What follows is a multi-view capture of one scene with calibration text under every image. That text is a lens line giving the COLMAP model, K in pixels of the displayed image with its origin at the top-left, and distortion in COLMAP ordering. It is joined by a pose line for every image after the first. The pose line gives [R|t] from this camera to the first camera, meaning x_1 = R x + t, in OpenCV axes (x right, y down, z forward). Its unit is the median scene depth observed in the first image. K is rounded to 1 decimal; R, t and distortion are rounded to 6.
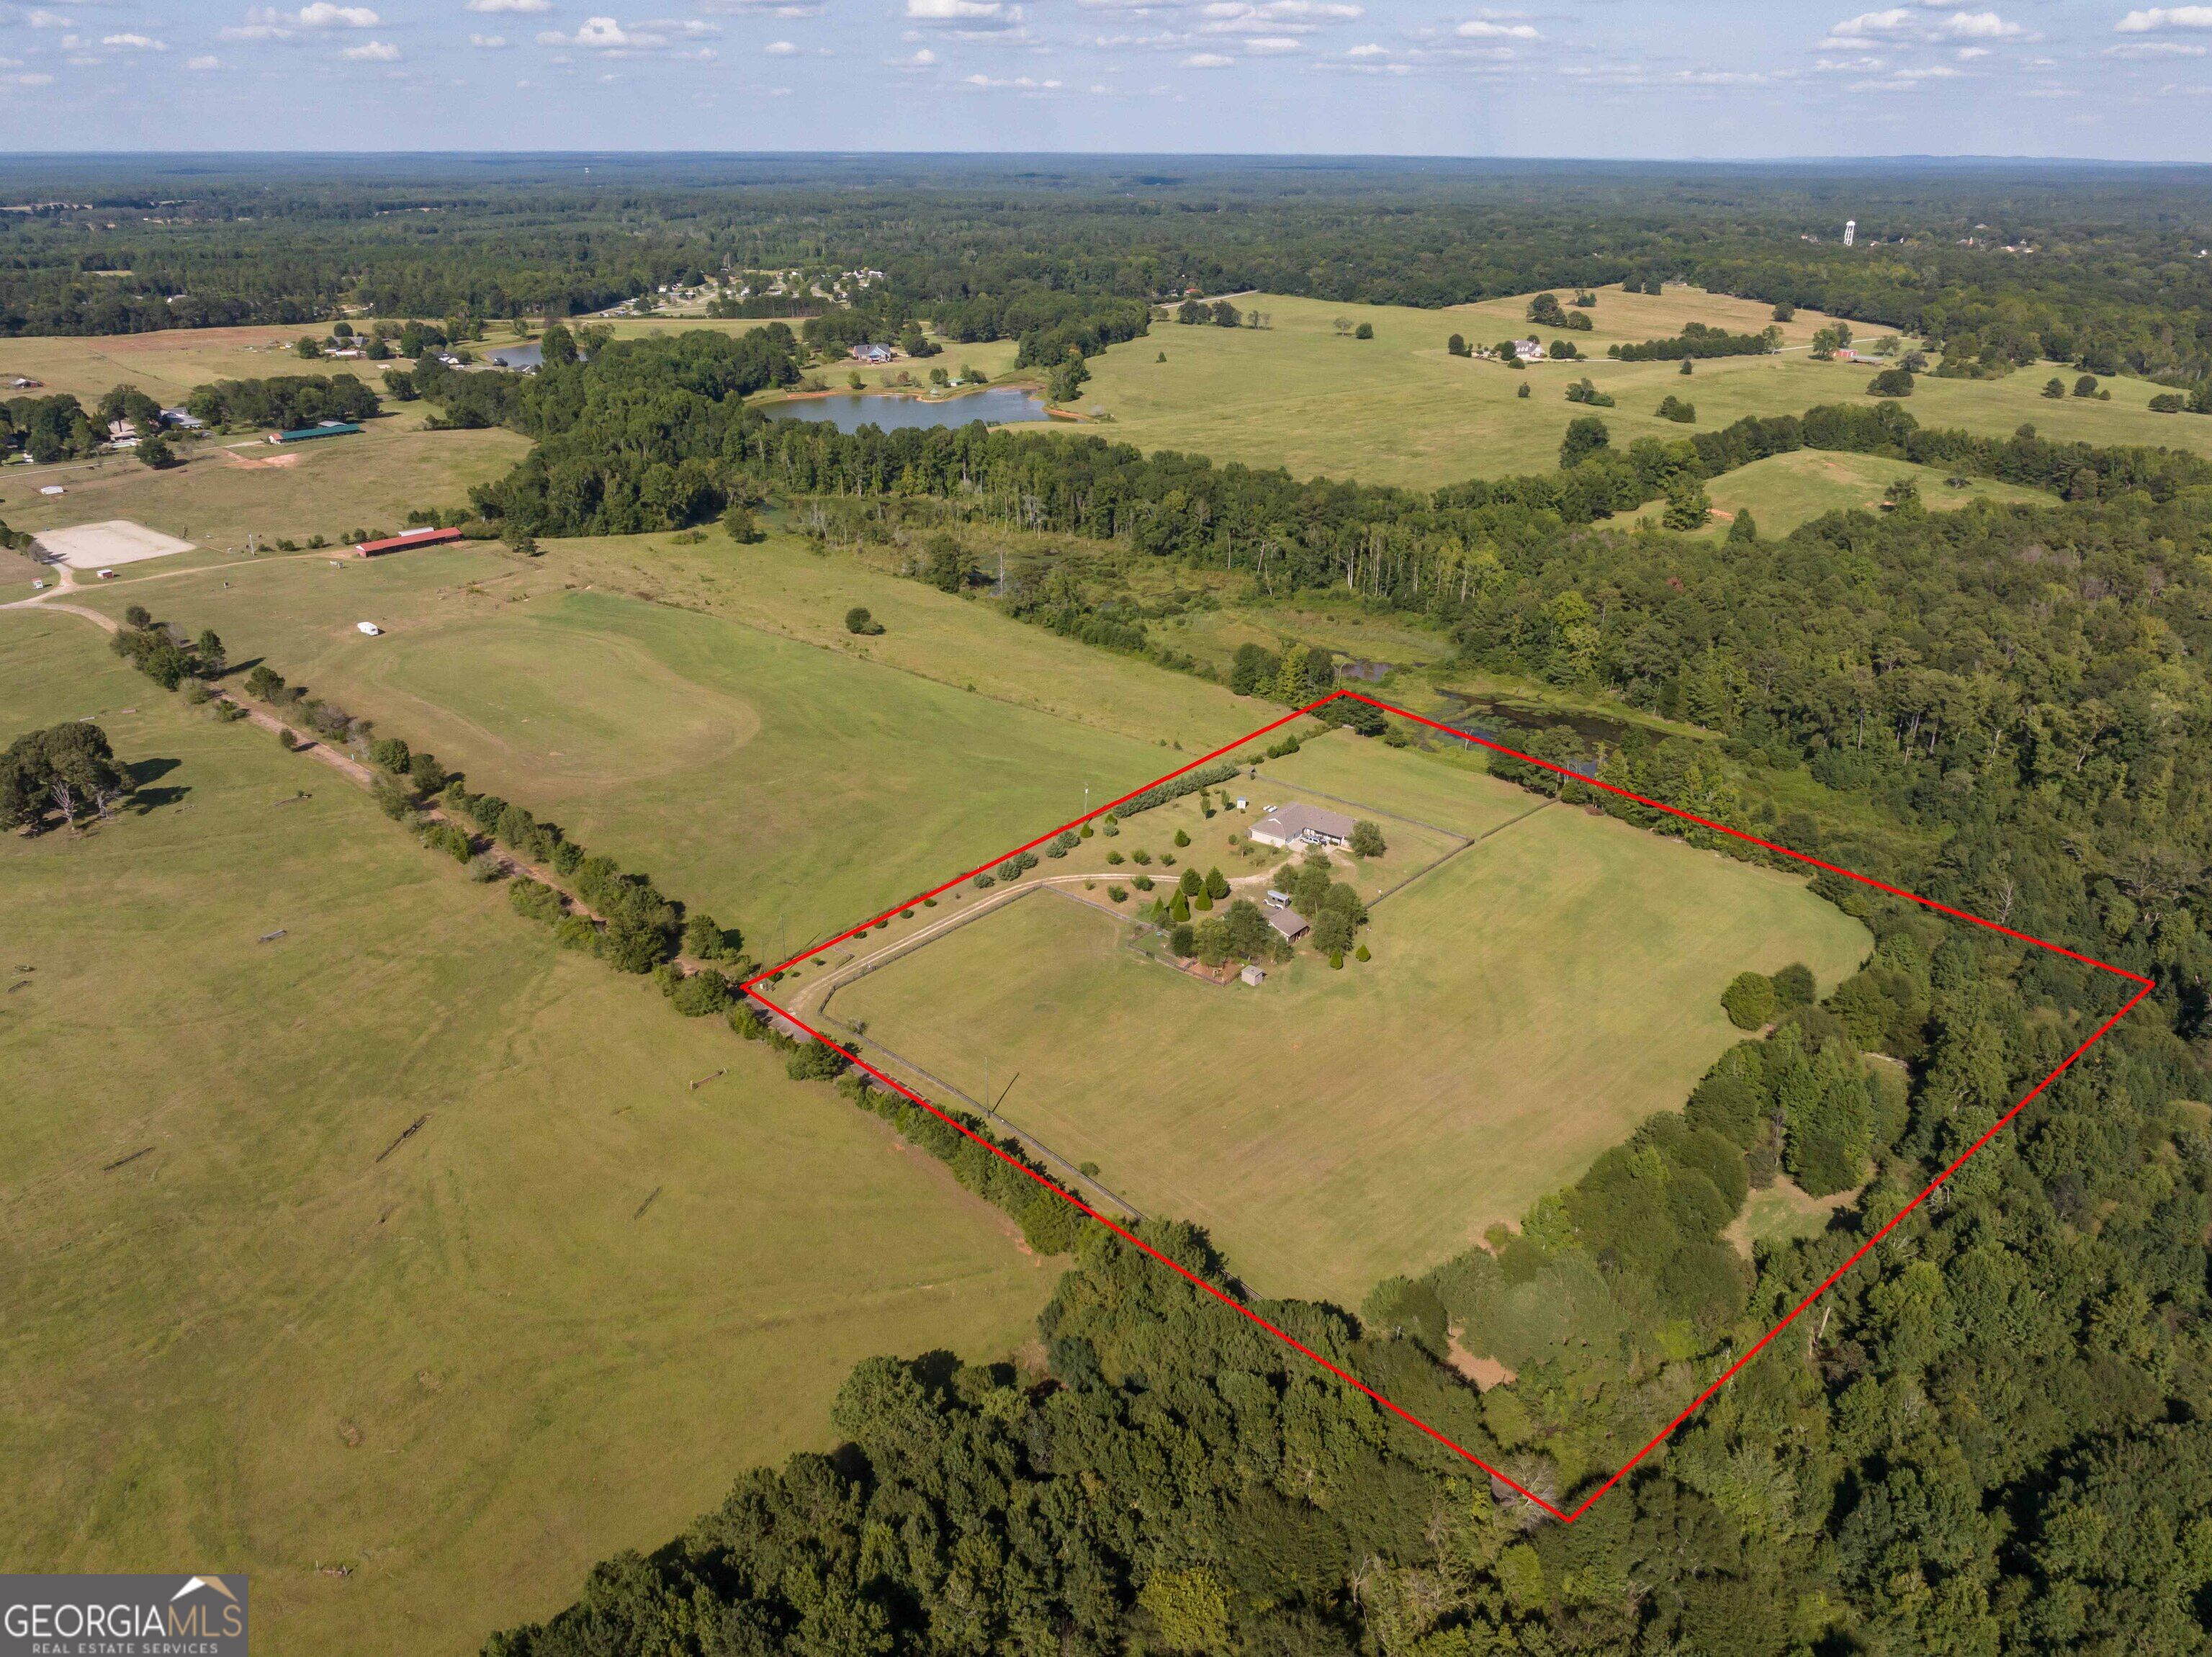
lens RADIAL K [[1552.2, 0, 1102.8], [0, 1552.2, 830.1], [0, 0, 1]] dist [-0.034451, 0.019470]
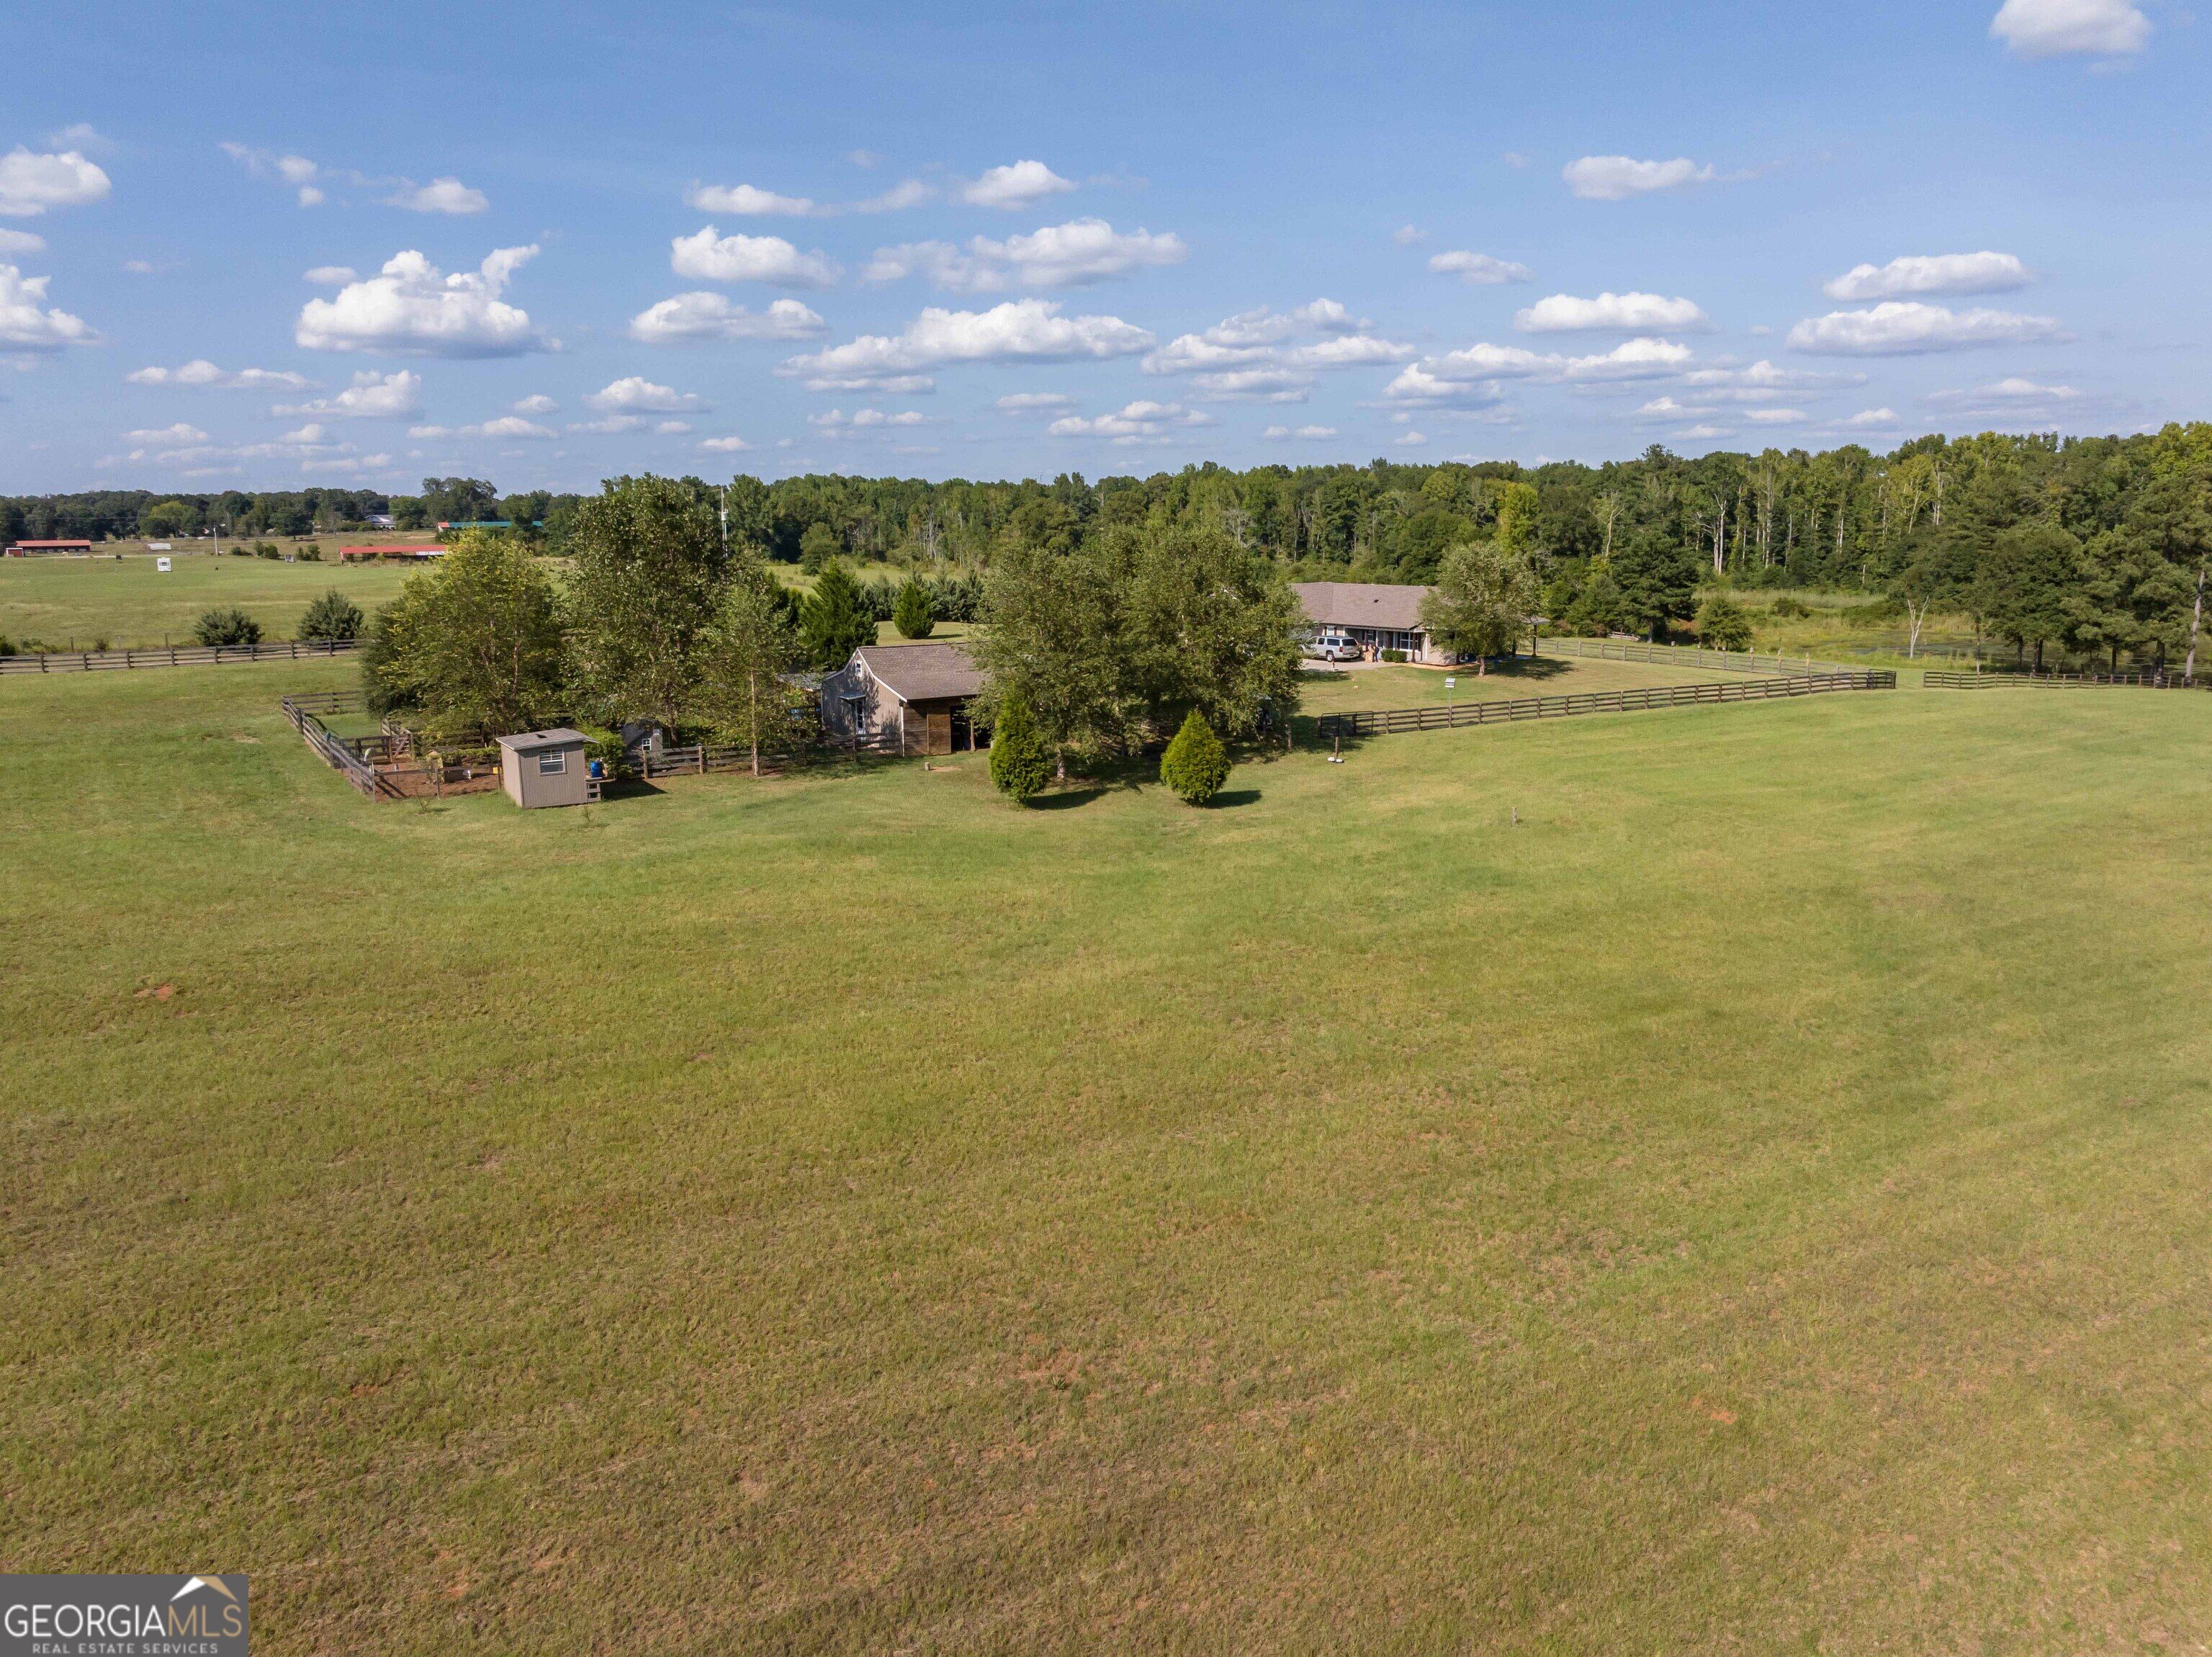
lens RADIAL K [[1552.2, 0, 1102.6], [0, 1552.2, 820.3], [0, 0, 1]] dist [-0.034451, 0.019470]
pose [[0.954095, 0.040882, -0.296700, 0.129353], [-0.106743, 0.972004, -0.209320, 0.077293], [0.279836, 0.231382, 0.931748, 0.488656]]
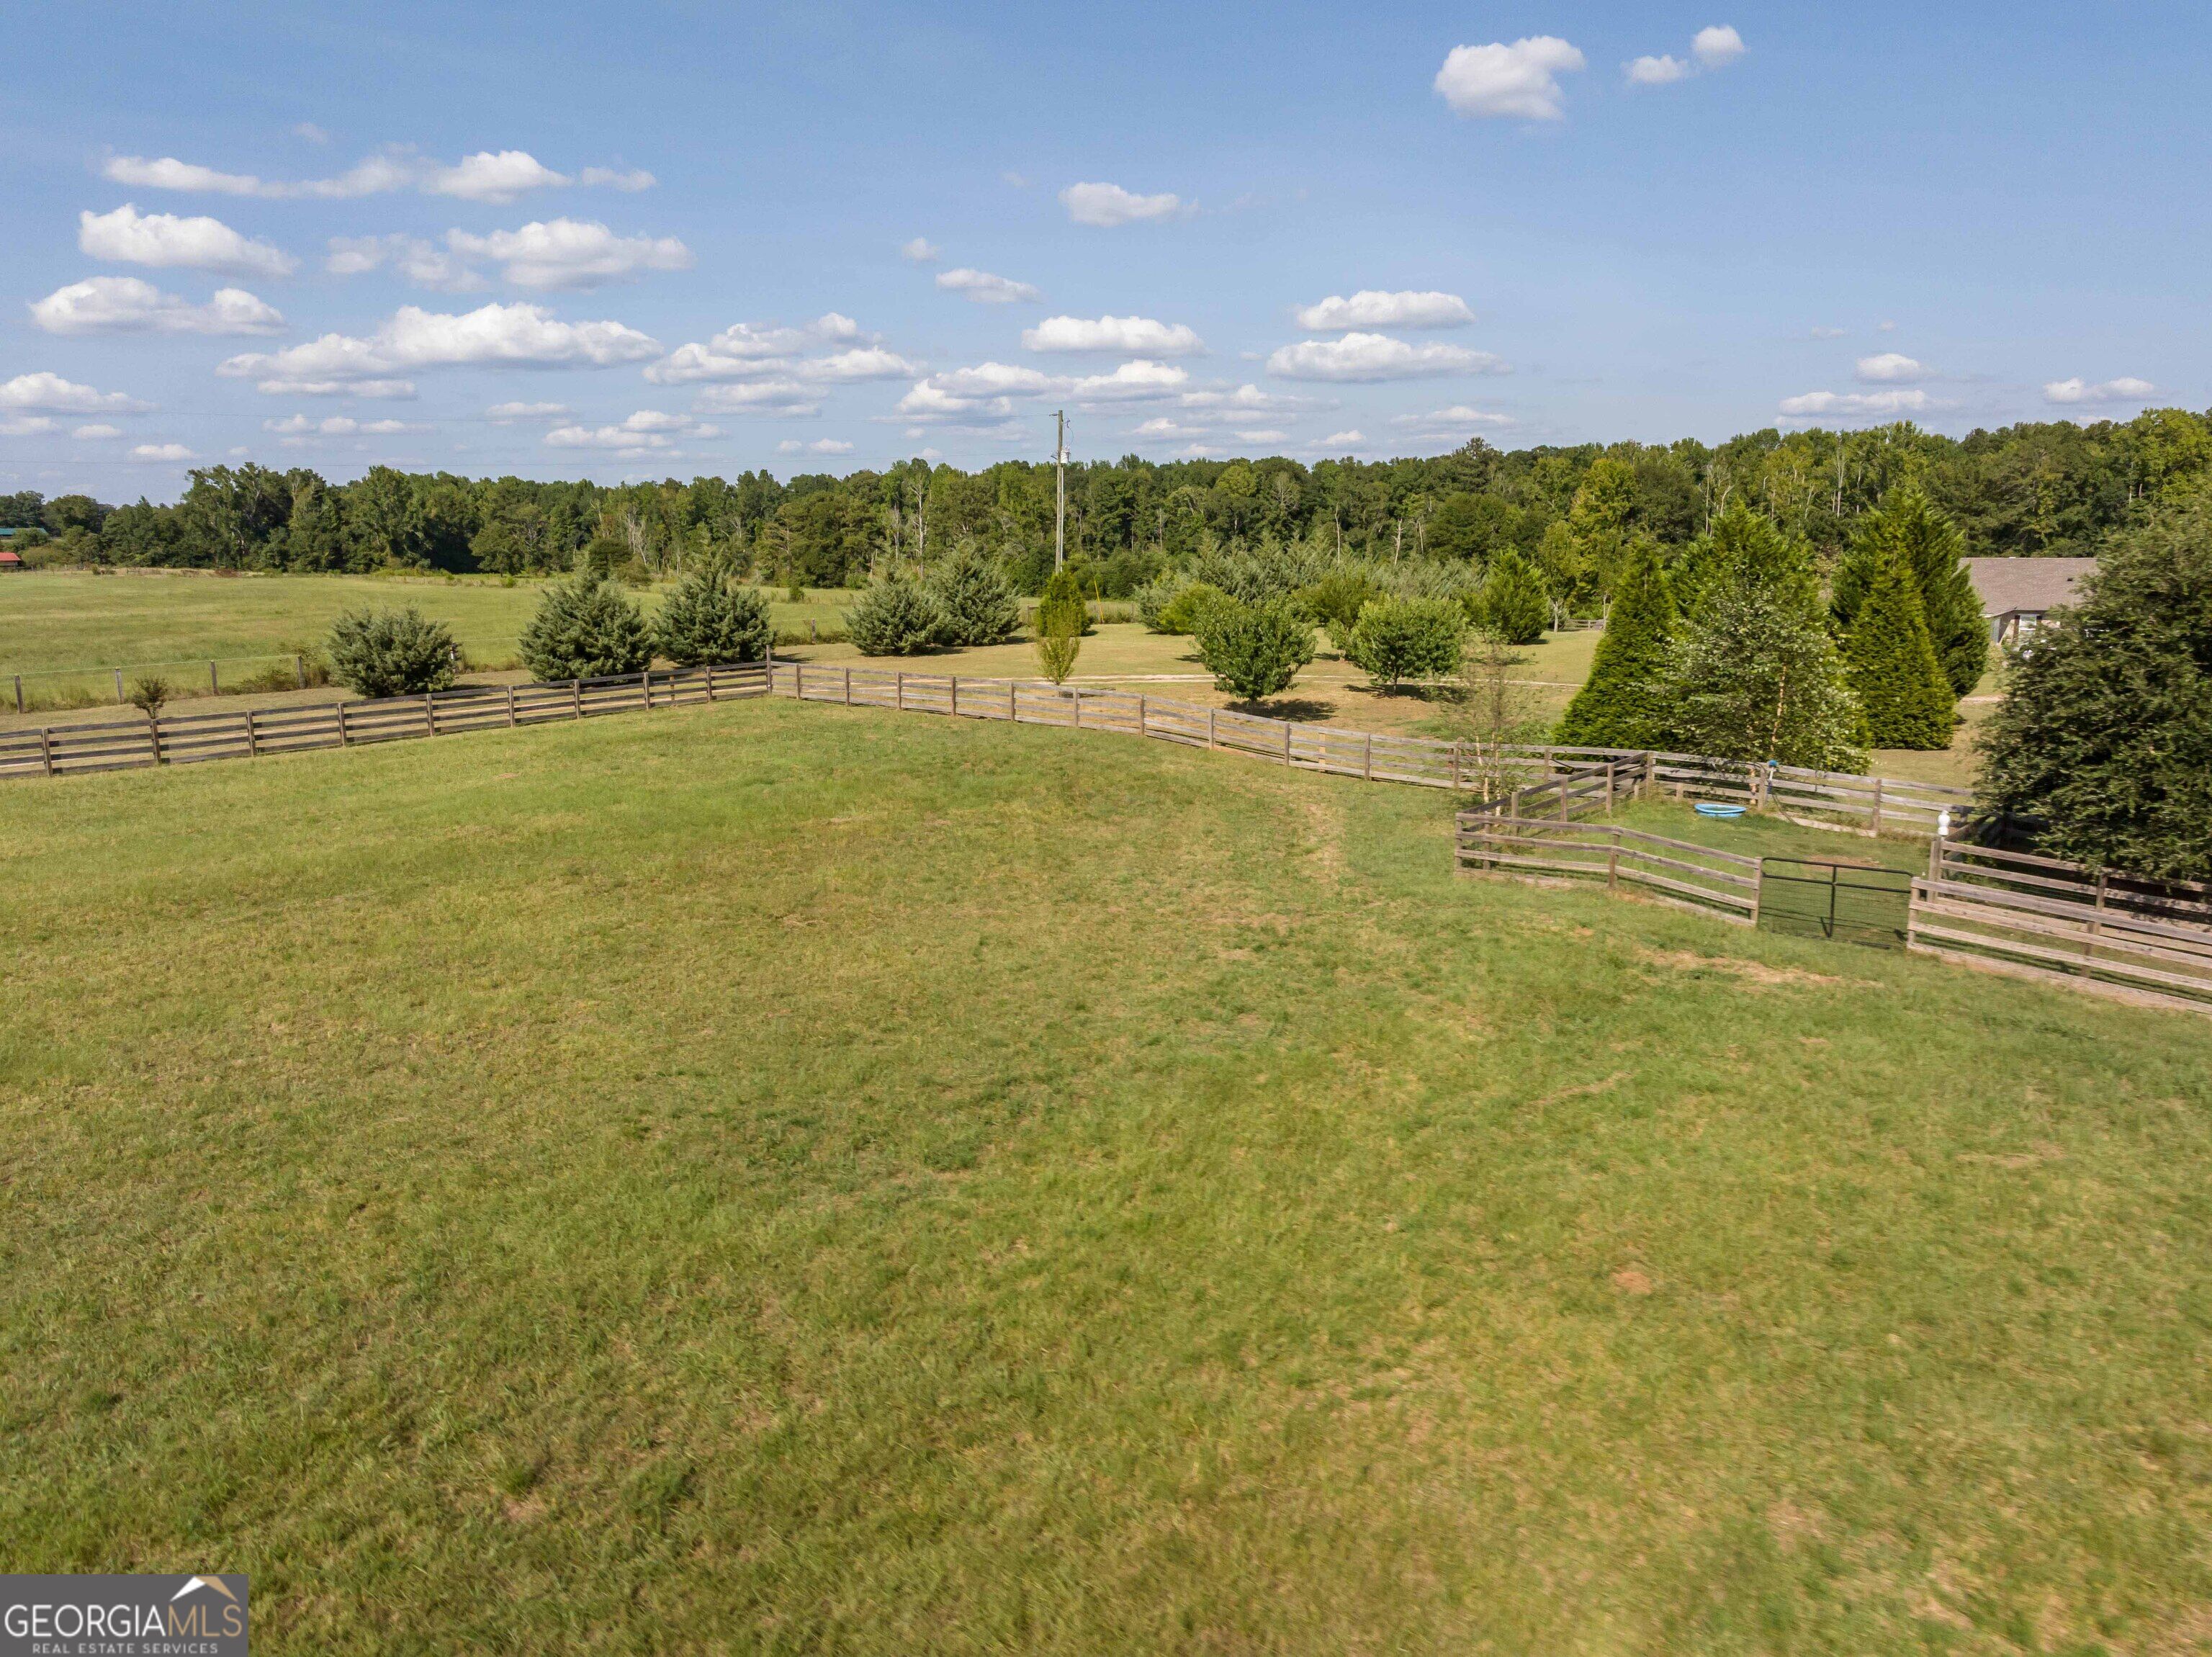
lens RADIAL K [[1552.2, 0, 1109.3], [0, 1552.2, 858.2], [0, 0, 1]] dist [-0.034451, 0.019470]
pose [[0.999854, -0.016683, -0.003606, -0.001565], [0.015561, 0.977781, -0.209050, 0.055978], [0.007013, 0.208964, 0.977898, 0.549273]]
